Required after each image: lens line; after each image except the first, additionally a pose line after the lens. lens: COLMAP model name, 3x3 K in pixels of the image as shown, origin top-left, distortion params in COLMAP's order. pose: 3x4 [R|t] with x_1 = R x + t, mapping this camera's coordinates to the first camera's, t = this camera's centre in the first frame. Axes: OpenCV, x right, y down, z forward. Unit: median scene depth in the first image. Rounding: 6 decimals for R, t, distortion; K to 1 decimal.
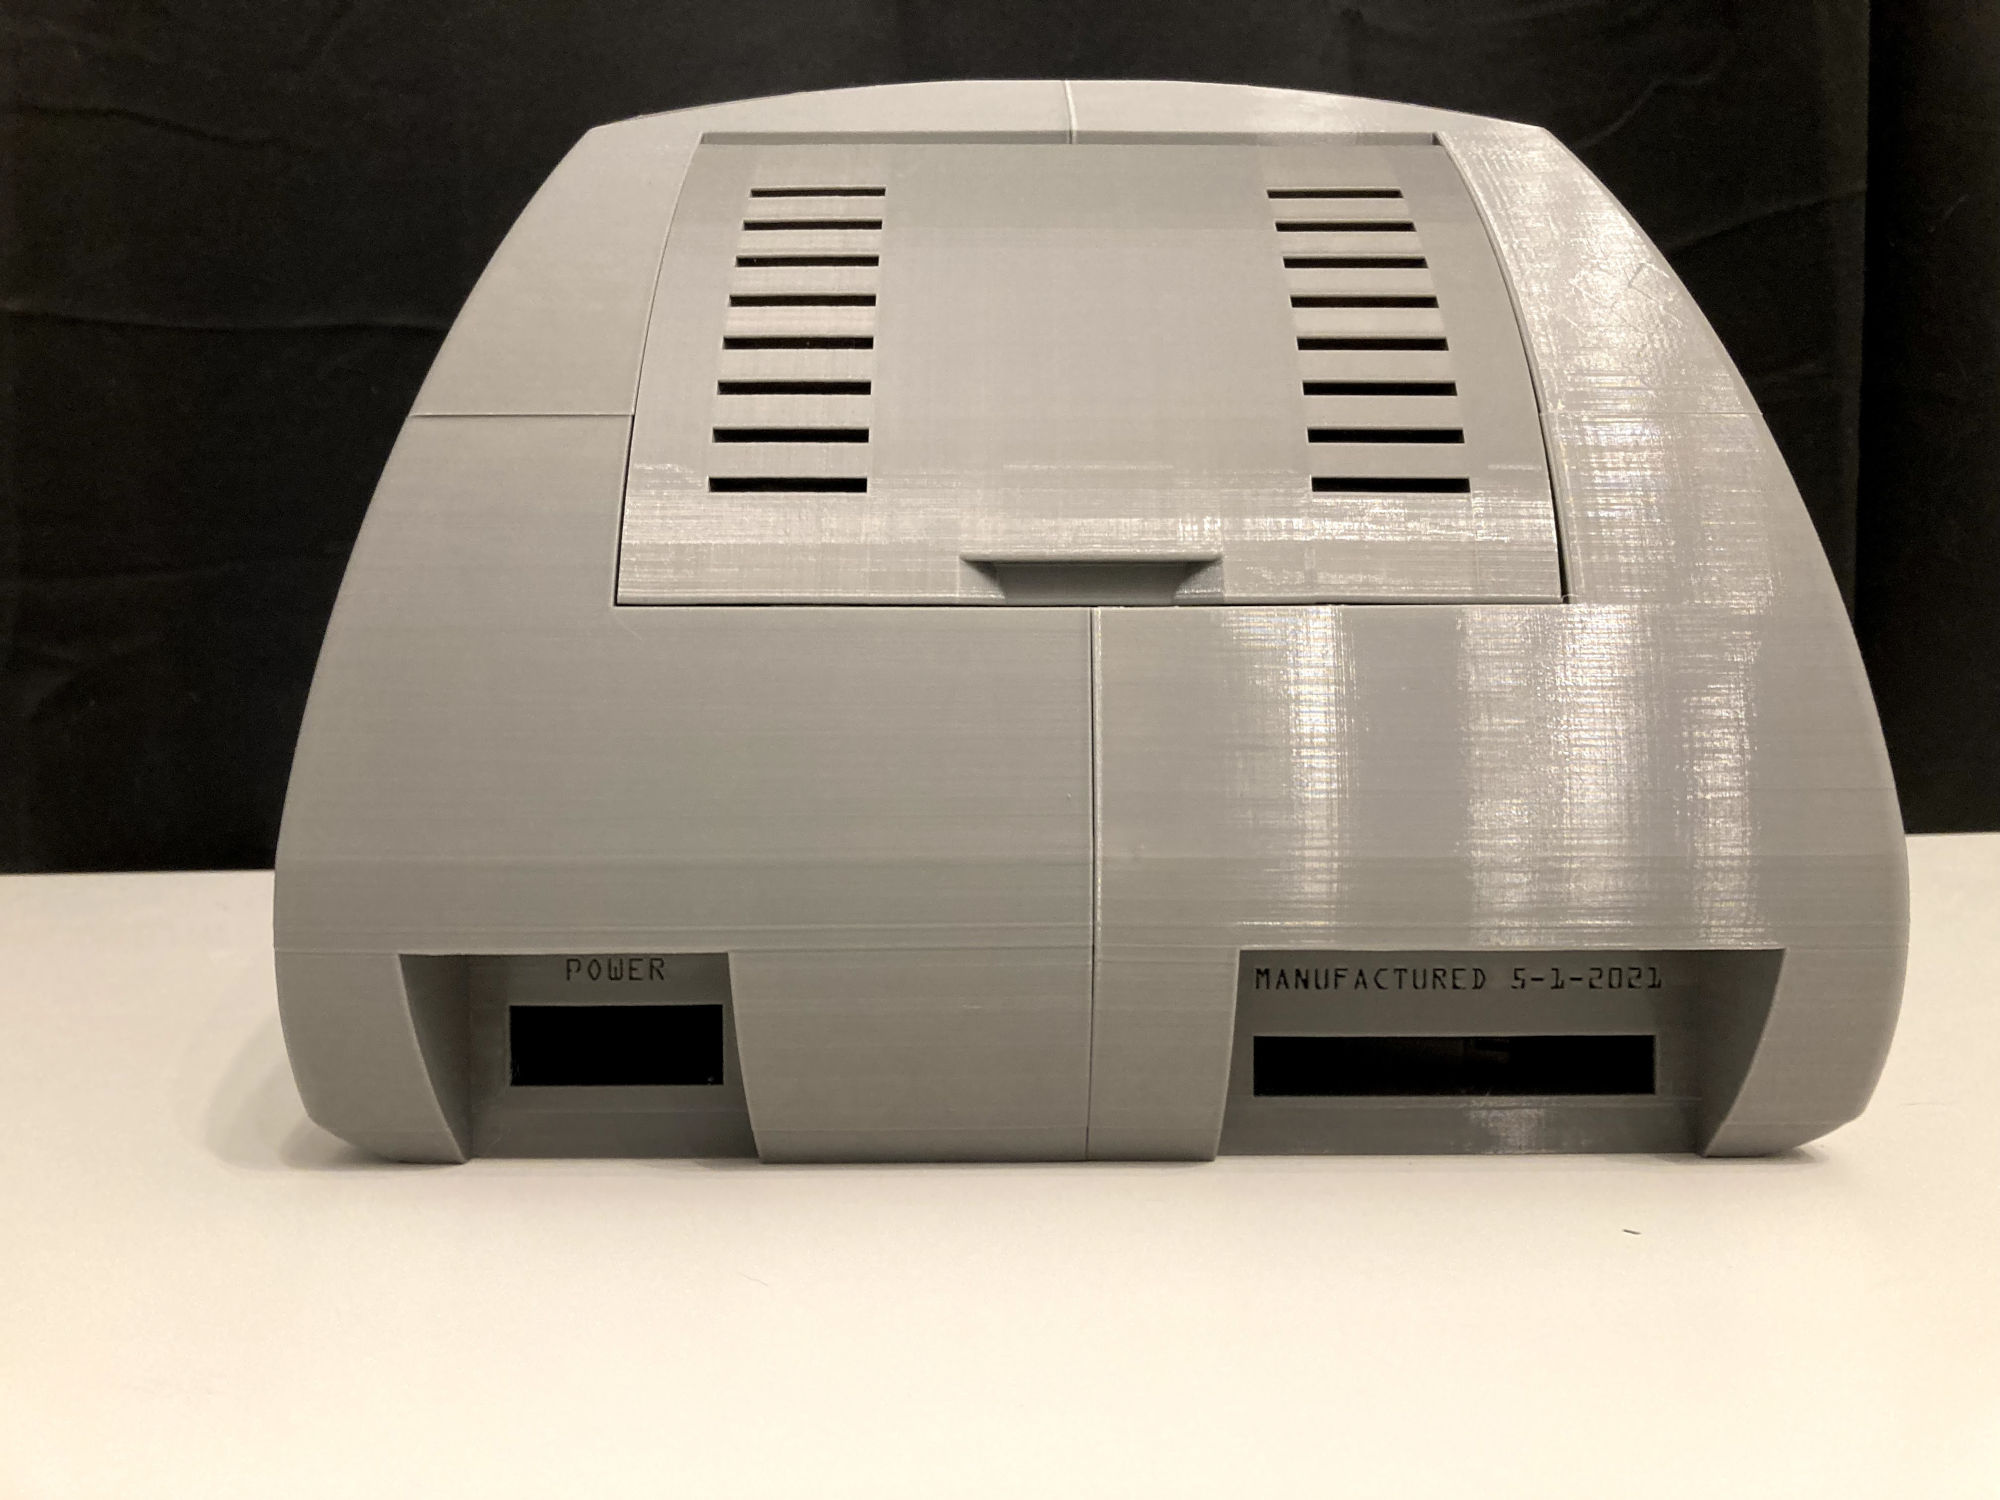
lens RADIAL K [[1583.4, 0, 998.2], [0, 1583.4, 773.0], [0, 0, 1]] dist [0.010322, -0.007938]
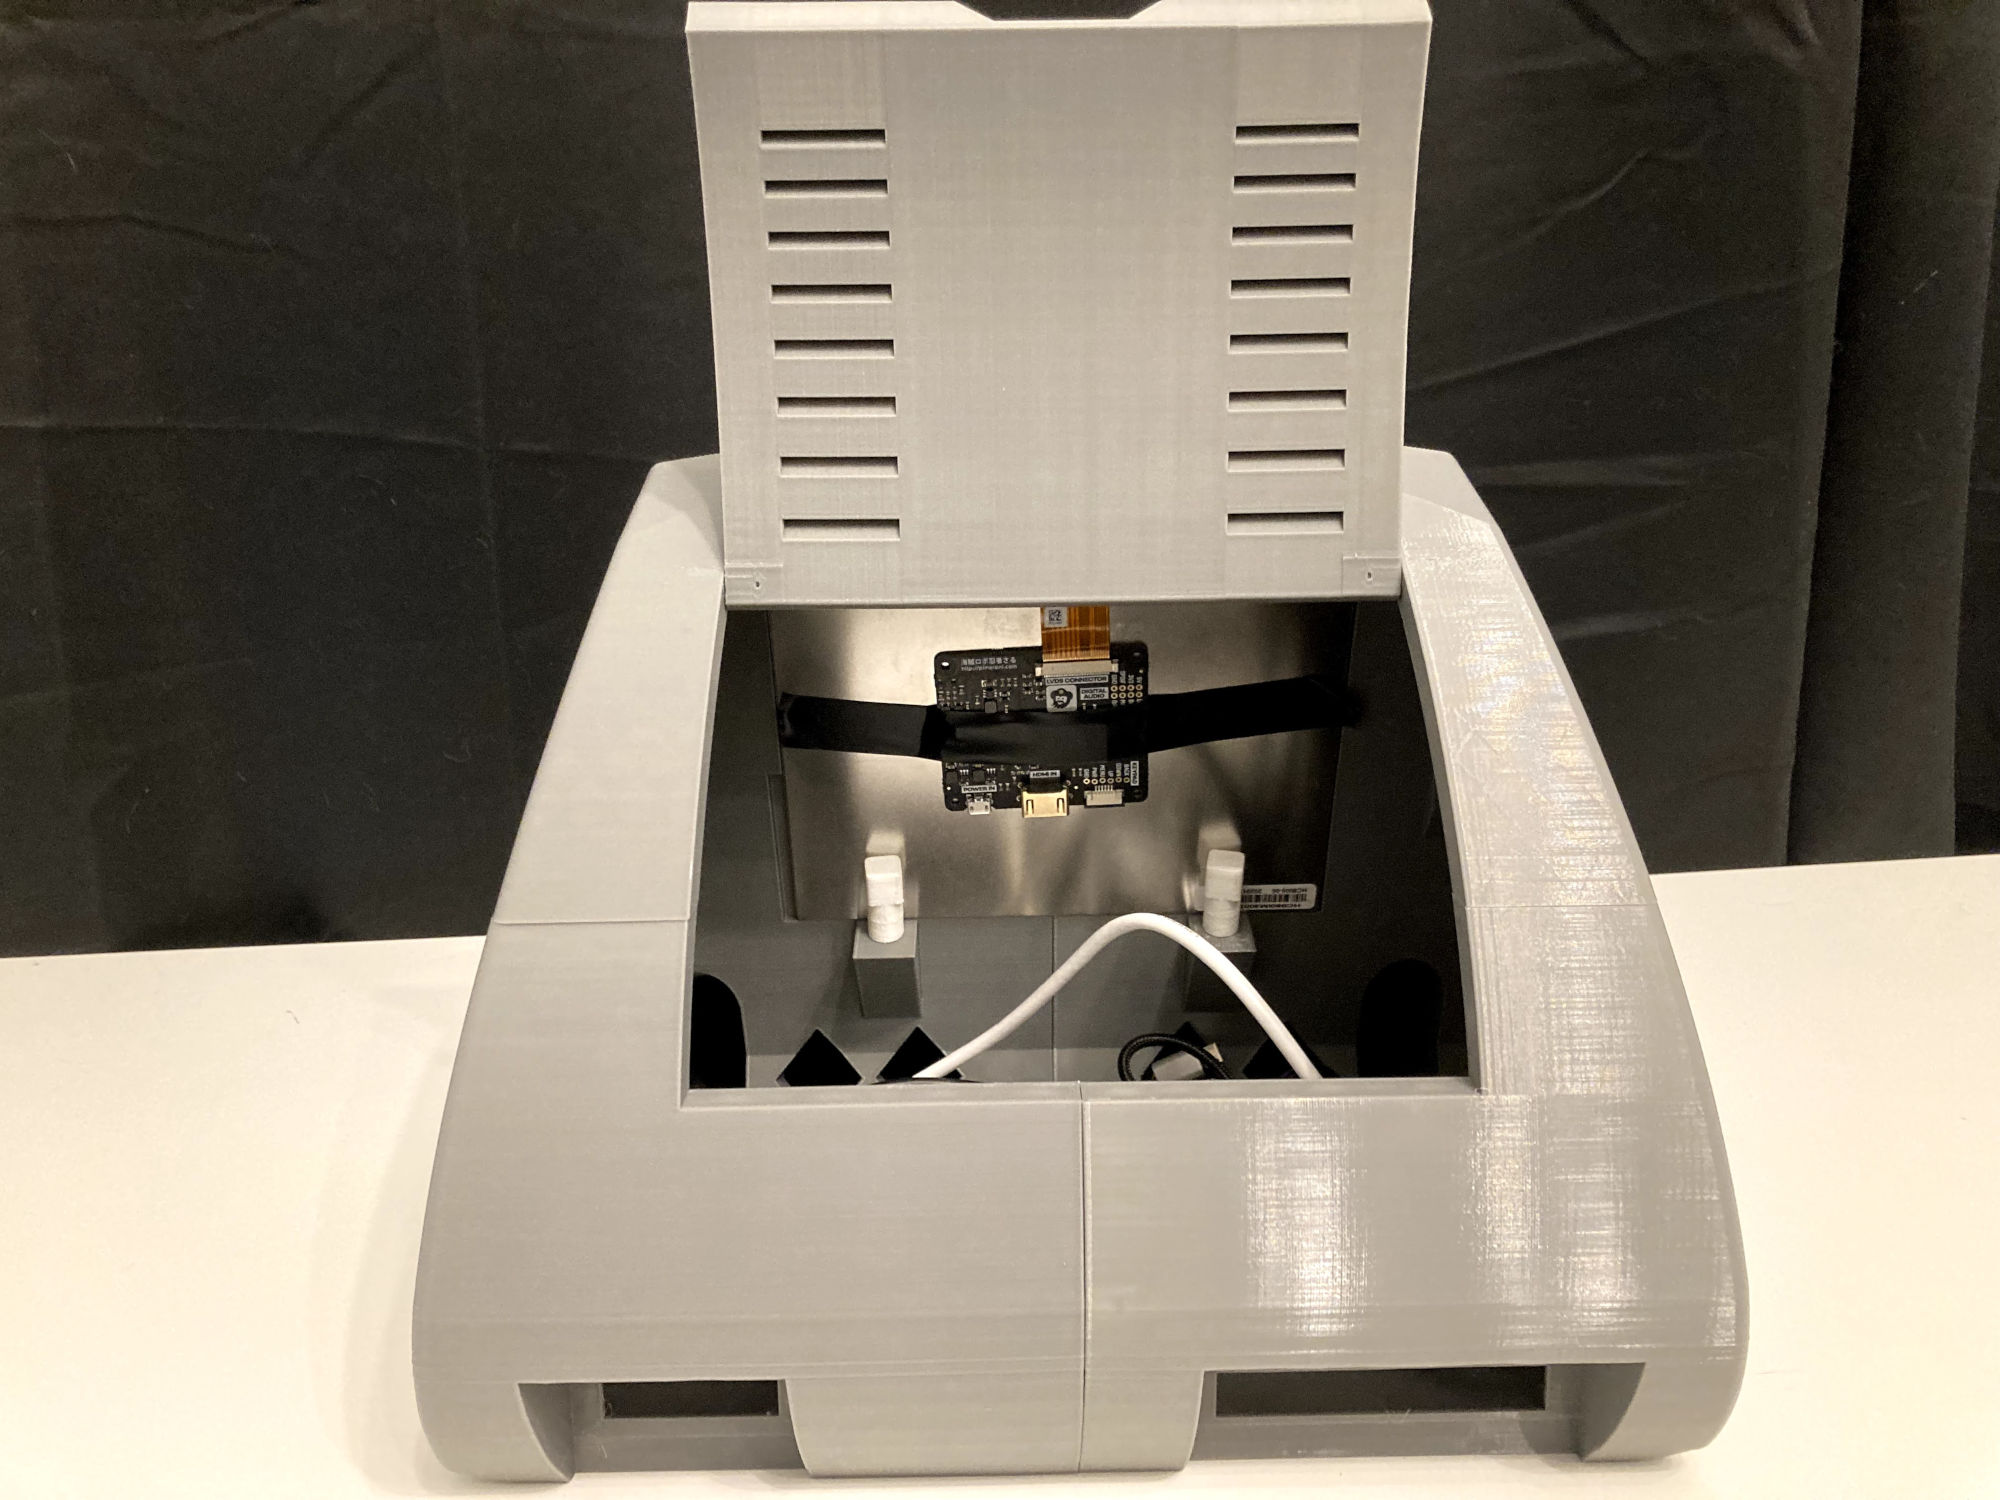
lens RADIAL K [[1583.4, 0, 998.2], [0, 1583.4, 773.0], [0, 0, 1]] dist [0.010322, -0.007938]
pose [[0.999939, -0.009955, 0.004685, -0.006973], [0.009089, 0.987367, 0.158190, -0.481476], [-0.006200, -0.158138, 0.987398, -0.123402]]
